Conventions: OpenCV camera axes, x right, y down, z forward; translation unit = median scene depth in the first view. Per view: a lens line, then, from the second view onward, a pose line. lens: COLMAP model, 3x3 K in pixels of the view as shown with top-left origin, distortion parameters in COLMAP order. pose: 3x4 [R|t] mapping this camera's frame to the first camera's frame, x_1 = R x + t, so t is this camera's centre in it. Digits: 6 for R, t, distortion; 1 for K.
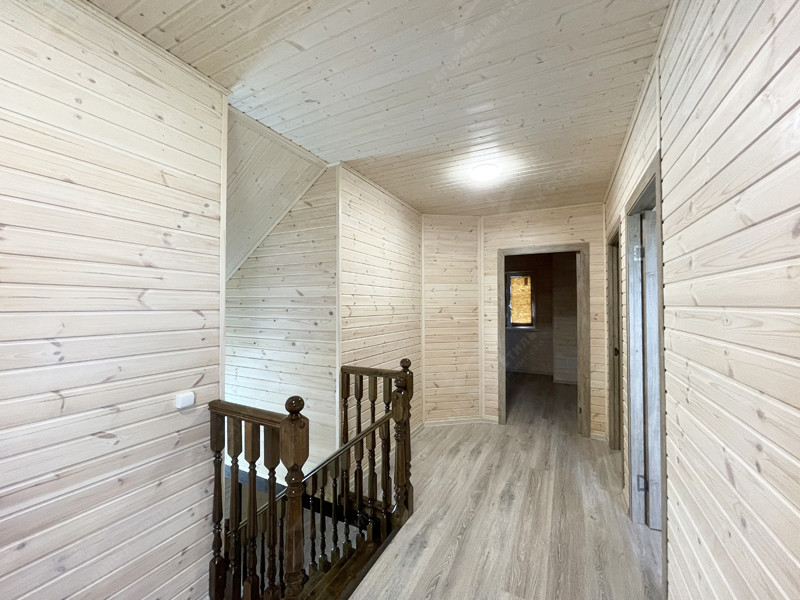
lens RADIAL K [[332.1, 0, 396.6], [0, 332.1, 299.7], [0, 0, 1]] dist [-0.001697, 0.000667]
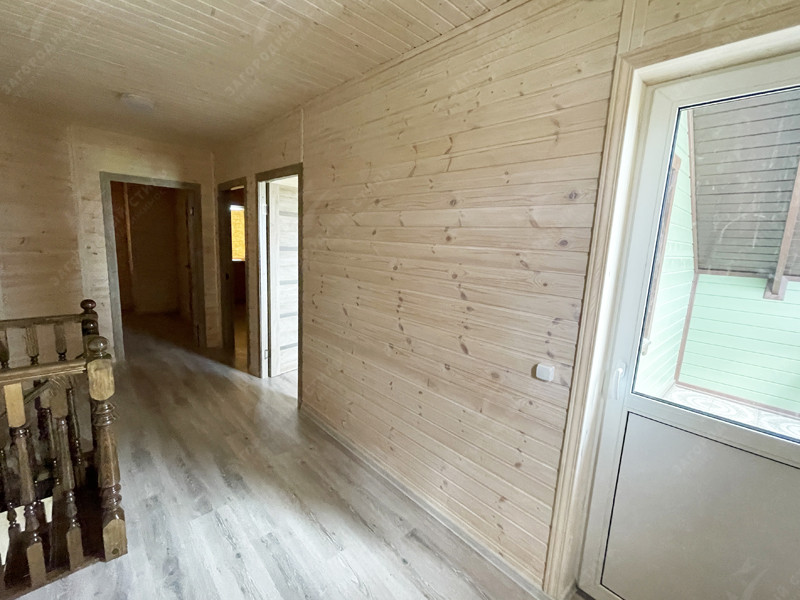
lens RADIAL K [[360.4, 0, 407.2], [0, 360.4, 300.2], [0, 0, 1]] dist [0.000939, 0.000387]
pose [[0.316839, -0.136428, 0.938616, -0.558745], [-0.062355, 0.984464, 0.164141, -0.035859], [-0.946428, -0.110533, 0.303410, -0.136802]]
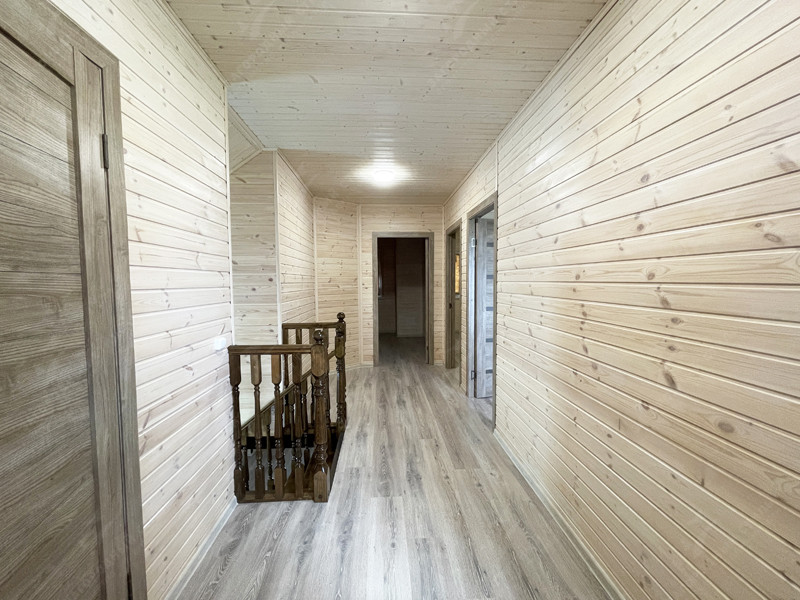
lens RADIAL K [[332.1, 0, 396.6], [0, 332.1, 299.7], [0, 0, 1]] dist [-0.001697, 0.000667]
pose [[0.859410, -0.033223, 0.510206, -0.406485], [-0.001232, 0.997749, 0.067045, 0.031588], [-0.511285, -0.058248, 0.857435, -0.228969]]
